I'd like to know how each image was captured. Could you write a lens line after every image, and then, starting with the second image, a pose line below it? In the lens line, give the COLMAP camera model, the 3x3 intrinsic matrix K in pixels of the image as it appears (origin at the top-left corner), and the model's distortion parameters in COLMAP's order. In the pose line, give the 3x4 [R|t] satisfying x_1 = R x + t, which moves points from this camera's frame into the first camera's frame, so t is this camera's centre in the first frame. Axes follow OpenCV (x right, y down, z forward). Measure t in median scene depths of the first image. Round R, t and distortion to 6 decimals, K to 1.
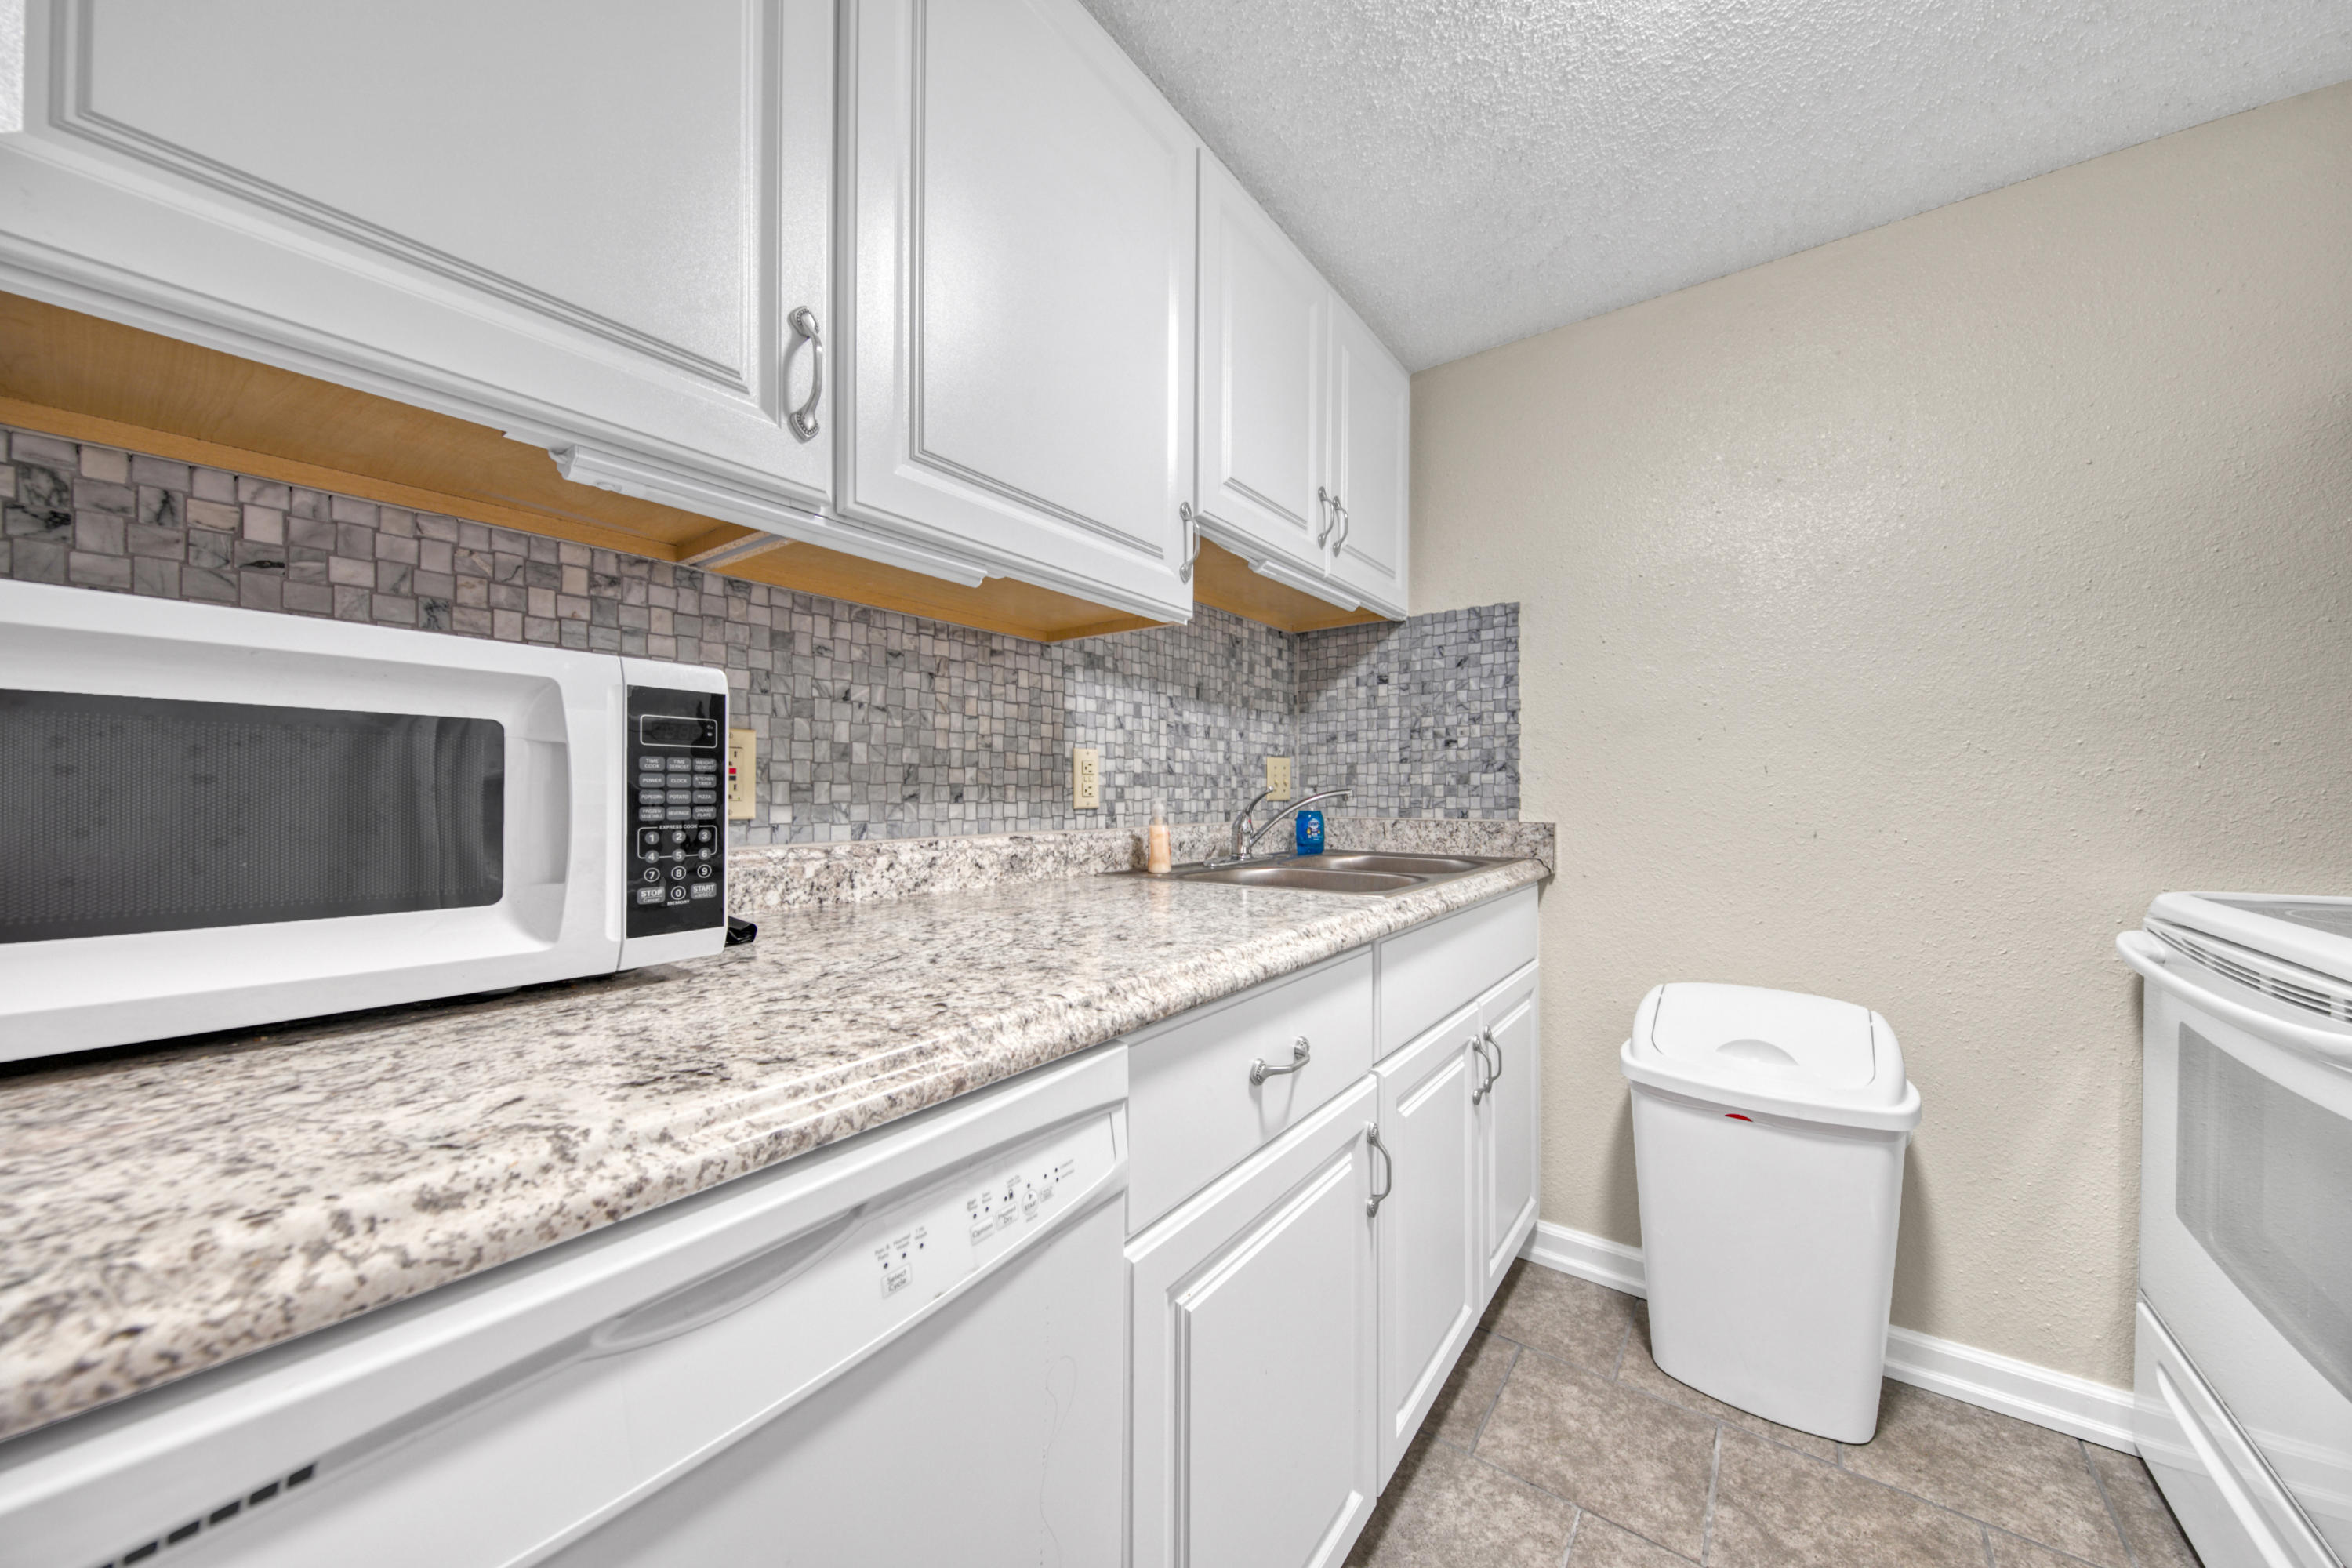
lens RADIAL K [[809.3, 0, 1158.7], [0, 809.3, 798.7], [0, 0, 1]] dist [0.000725, -0.004492]
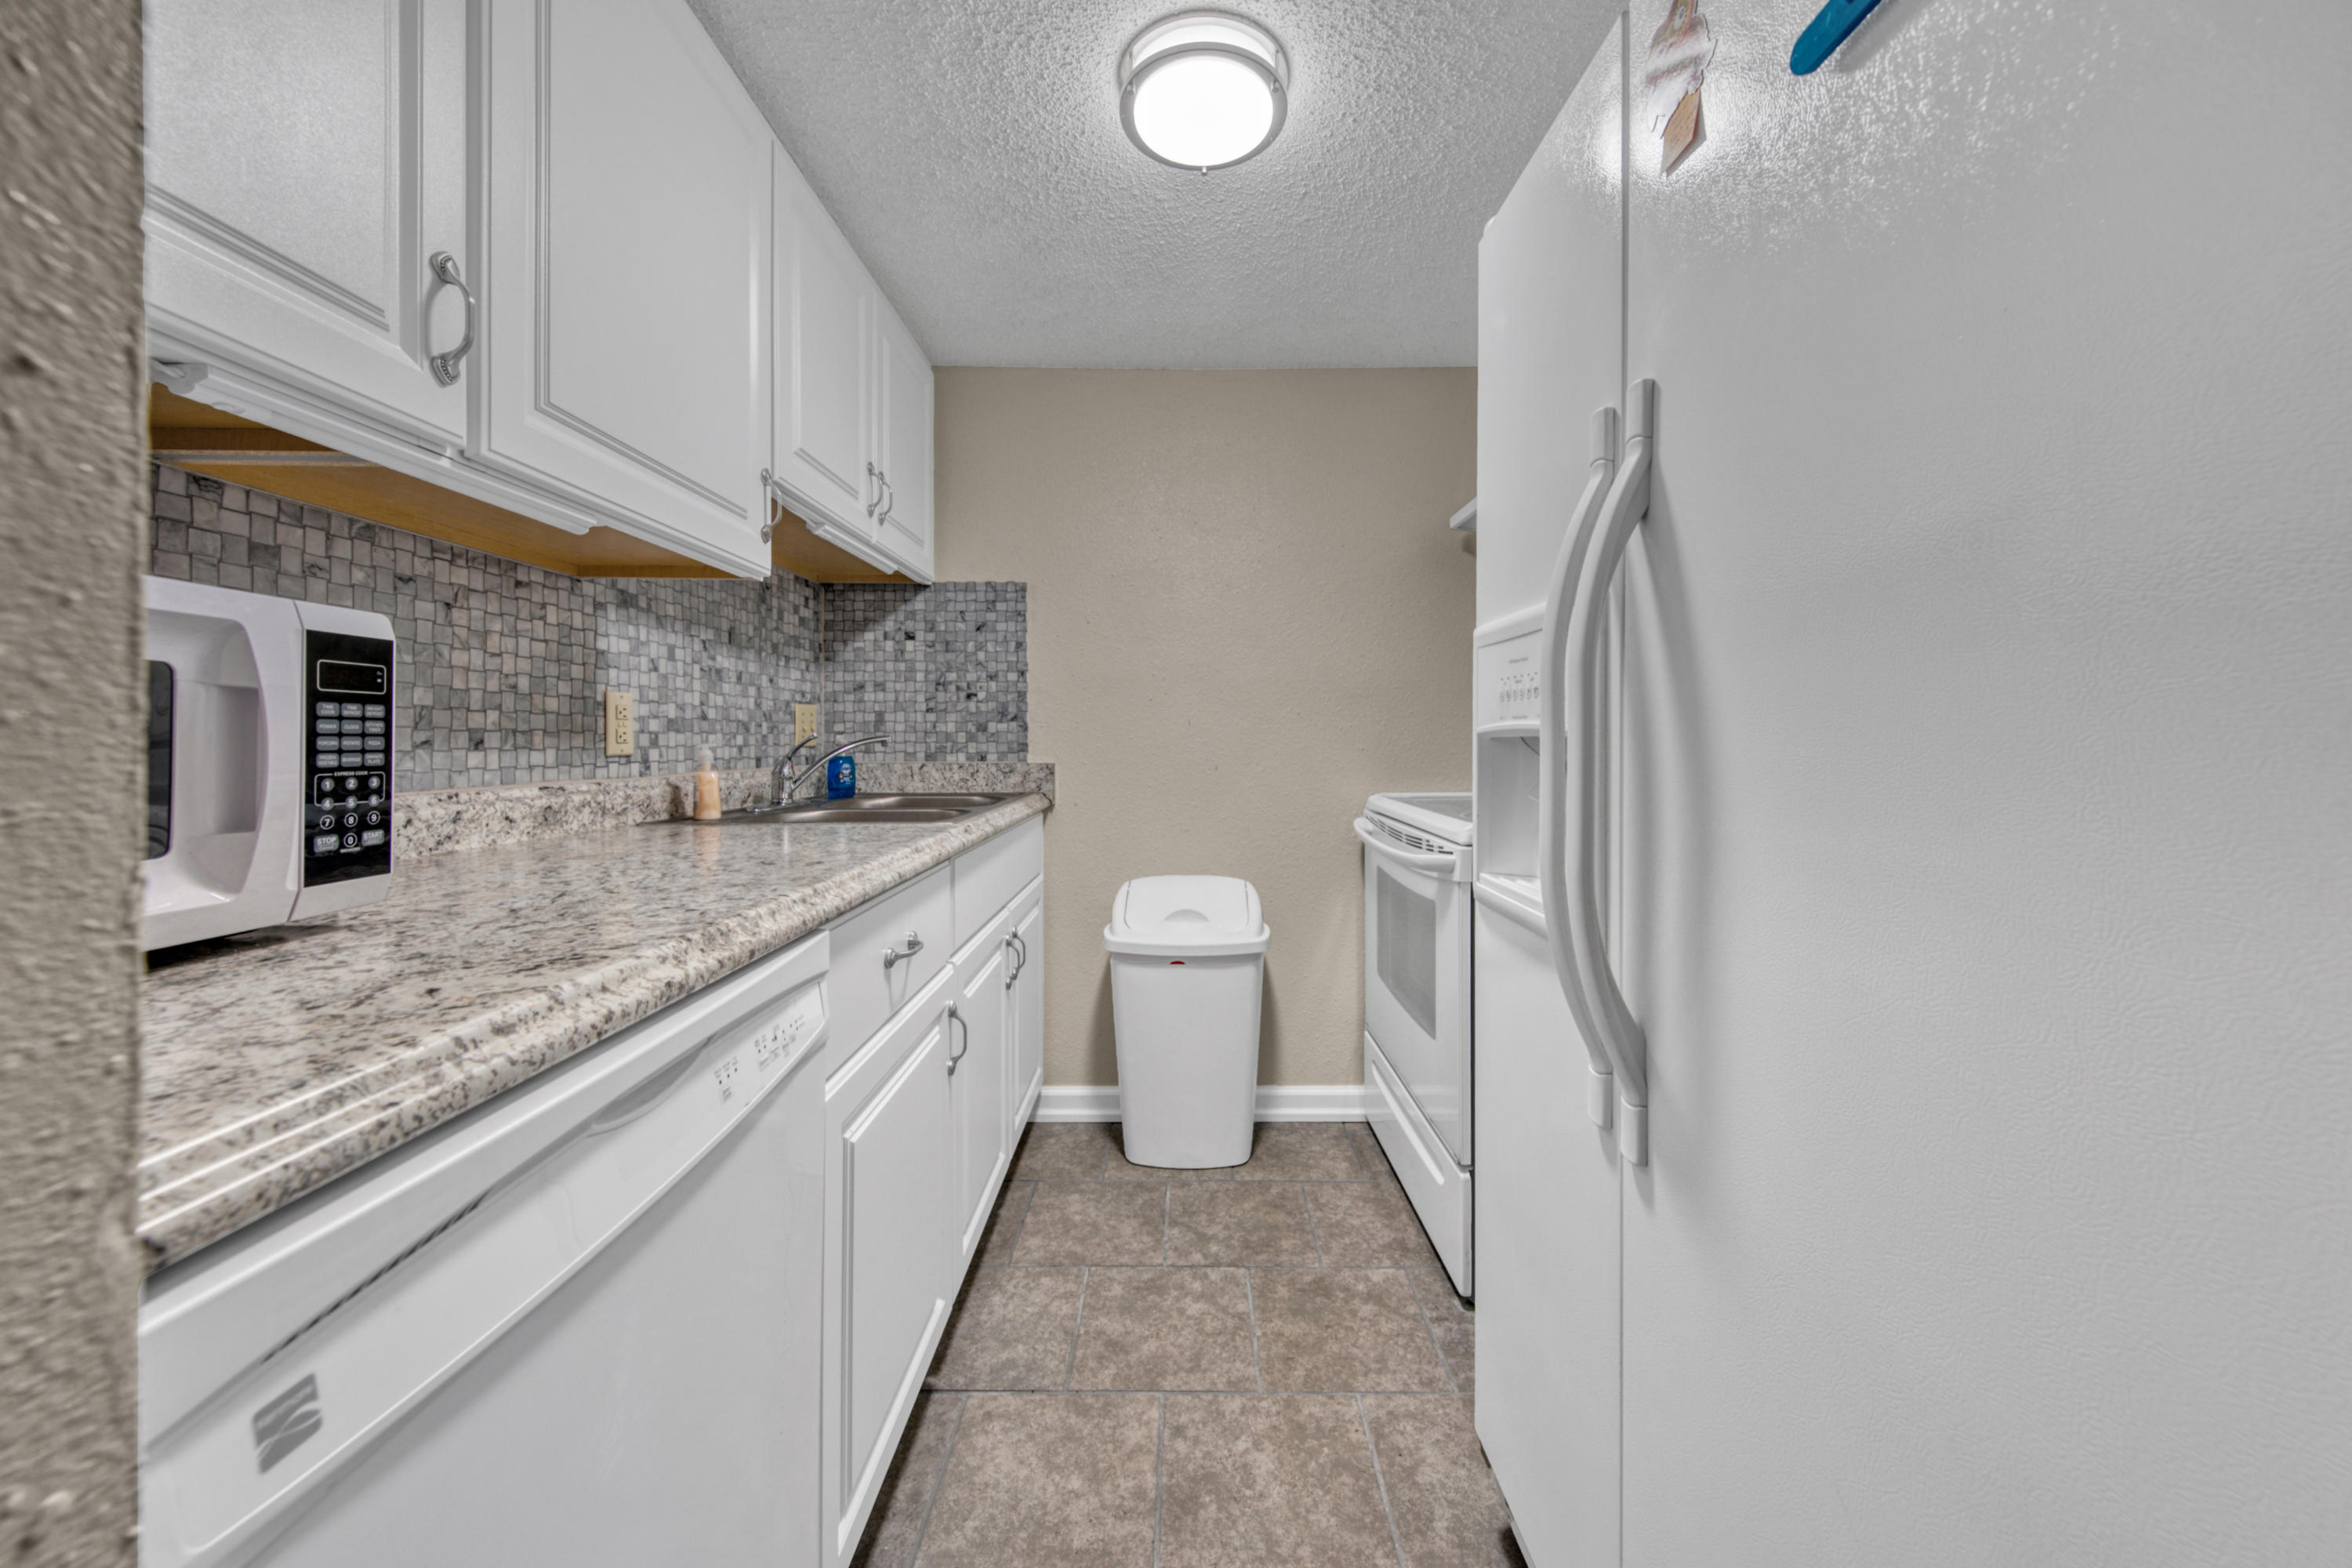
lens RADIAL K [[843.8, 0, 1192.3], [0, 843.8, 745.8], [0, 0, 1]] dist [0.000634, 0.000048]
pose [[0.786642, -0.004215, 0.617395, -0.193123], [0.003549, 0.999991, 0.002304, 0.000929], [-0.617399, 0.000379, 0.786650, -0.205727]]
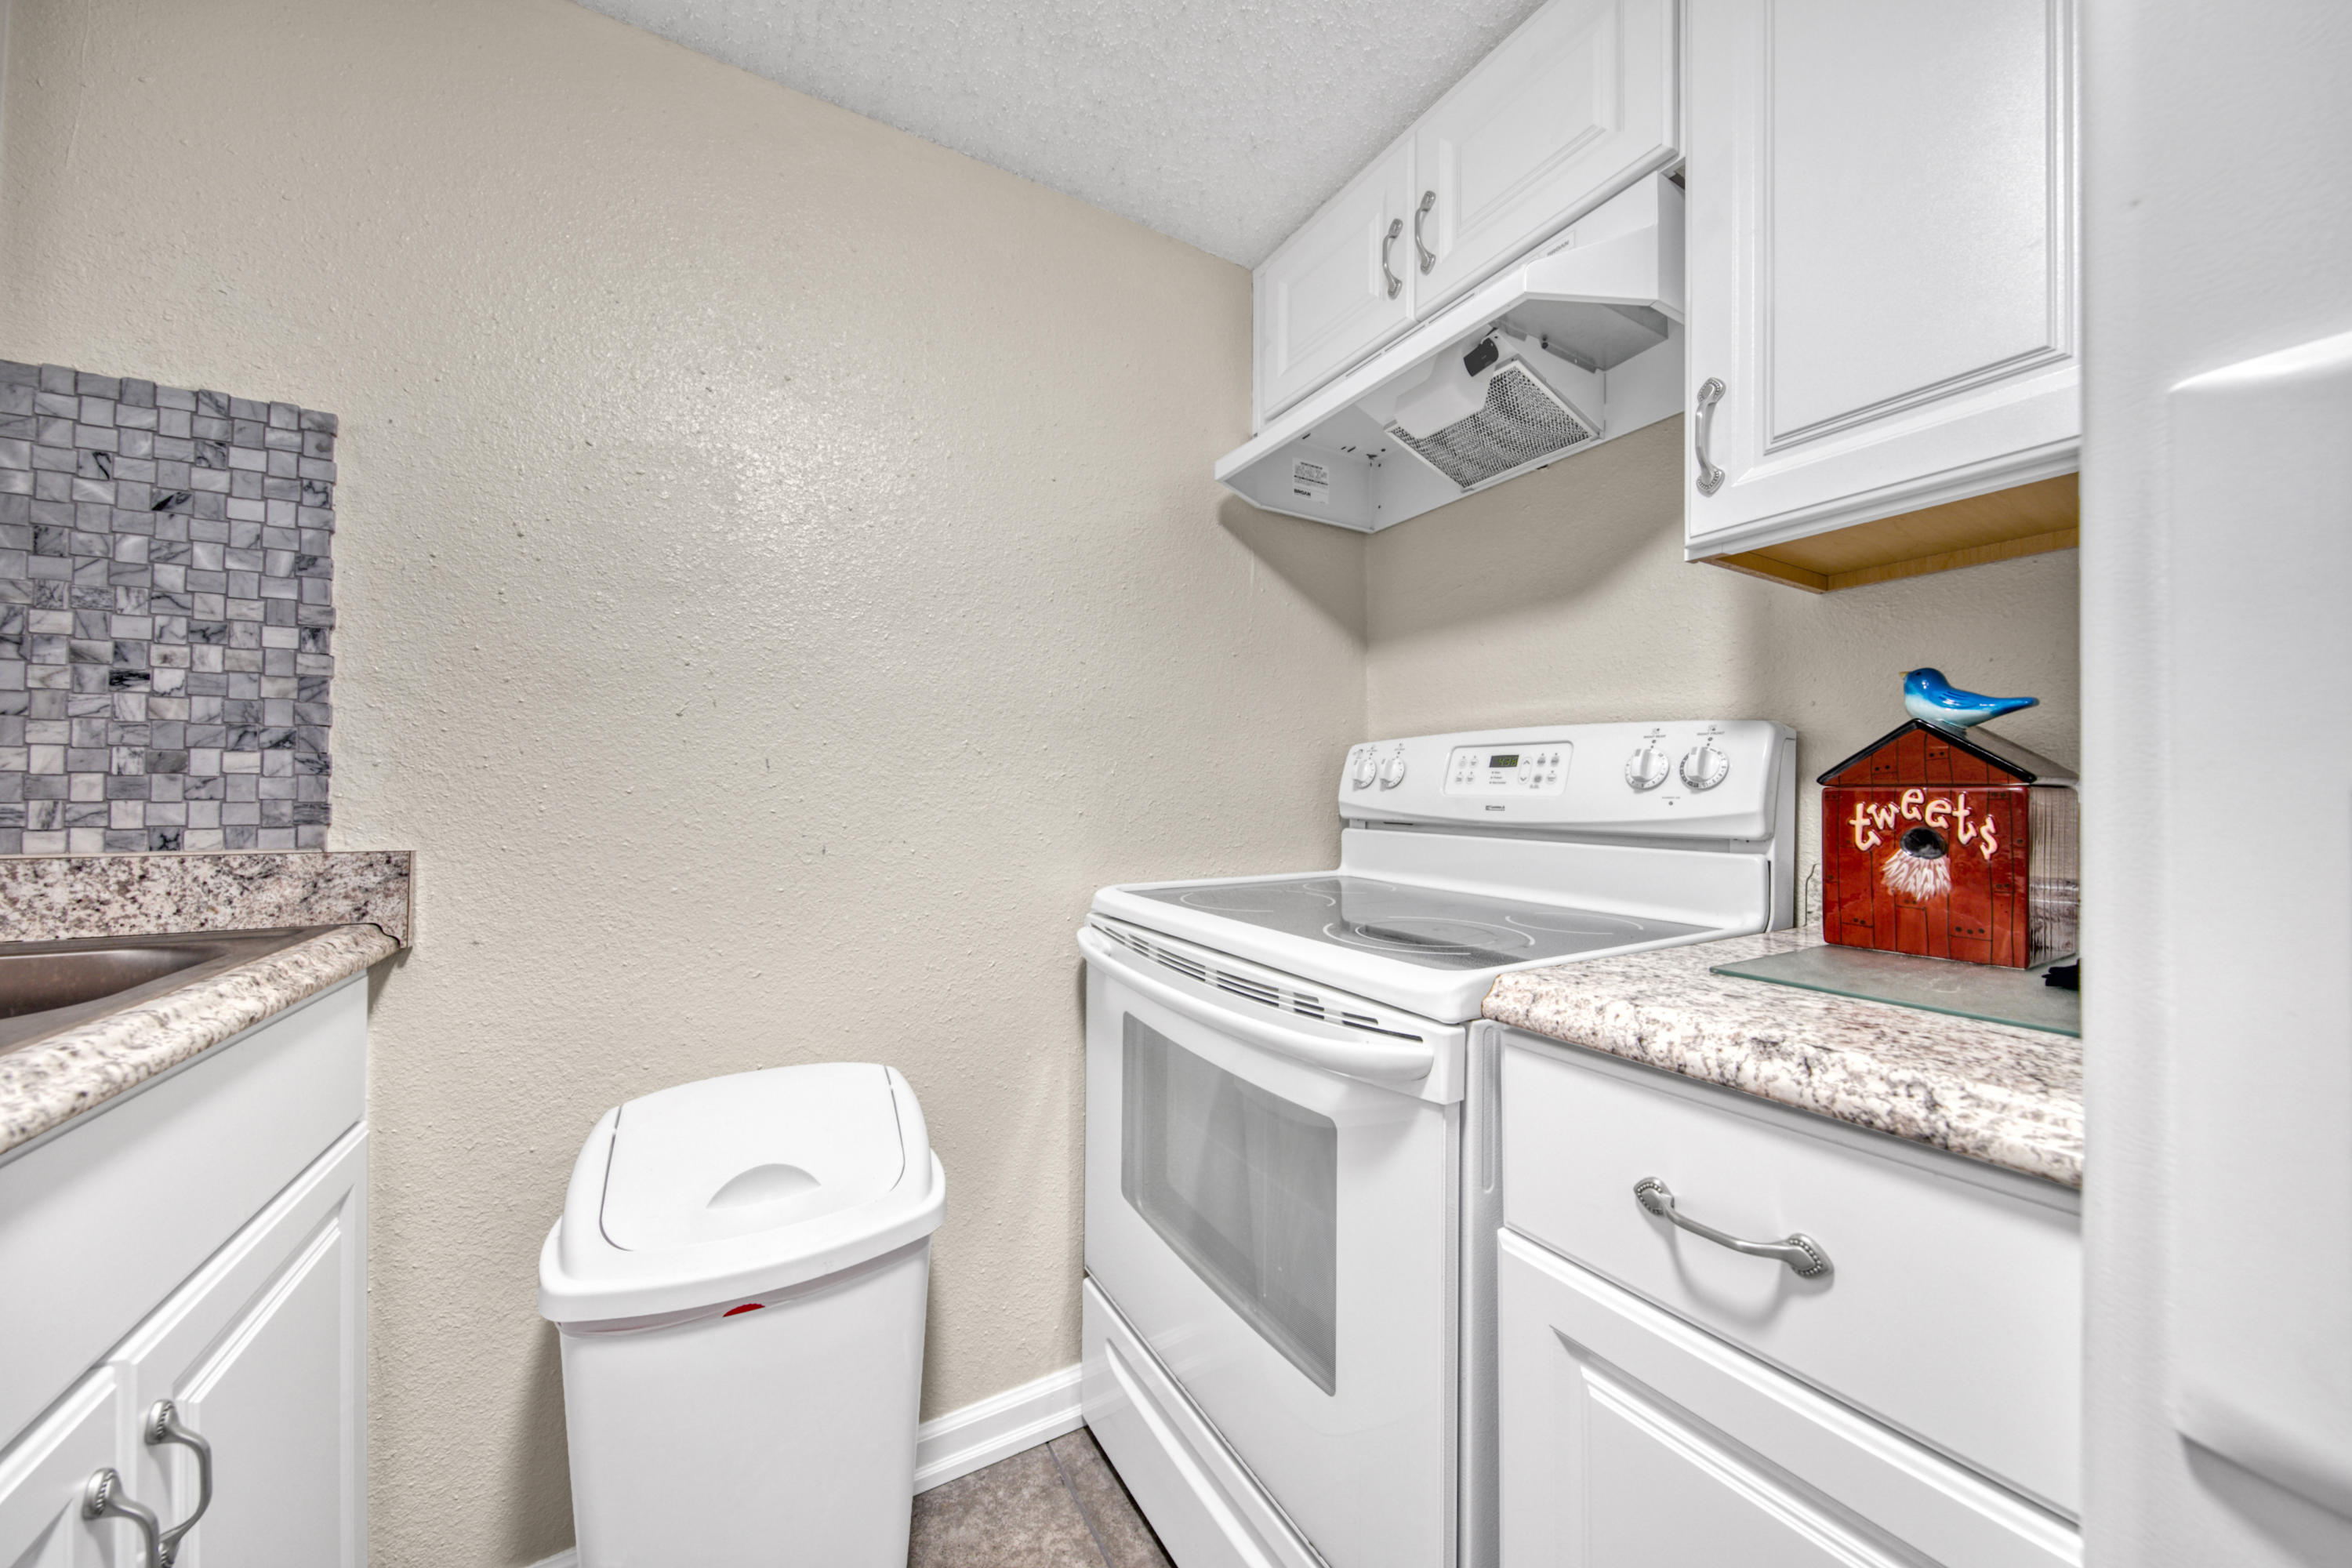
lens RADIAL K [[810.1, 0, 1171.4], [0, 810.1, 780.5], [0, 0, 1]] dist [0.002435, -0.003153]
pose [[0.390413, 0.020035, 0.920422, 0.254833], [0.001550, 0.999747, -0.022419, -0.004469], [-0.920639, 0.010179, 0.390283, 0.438979]]
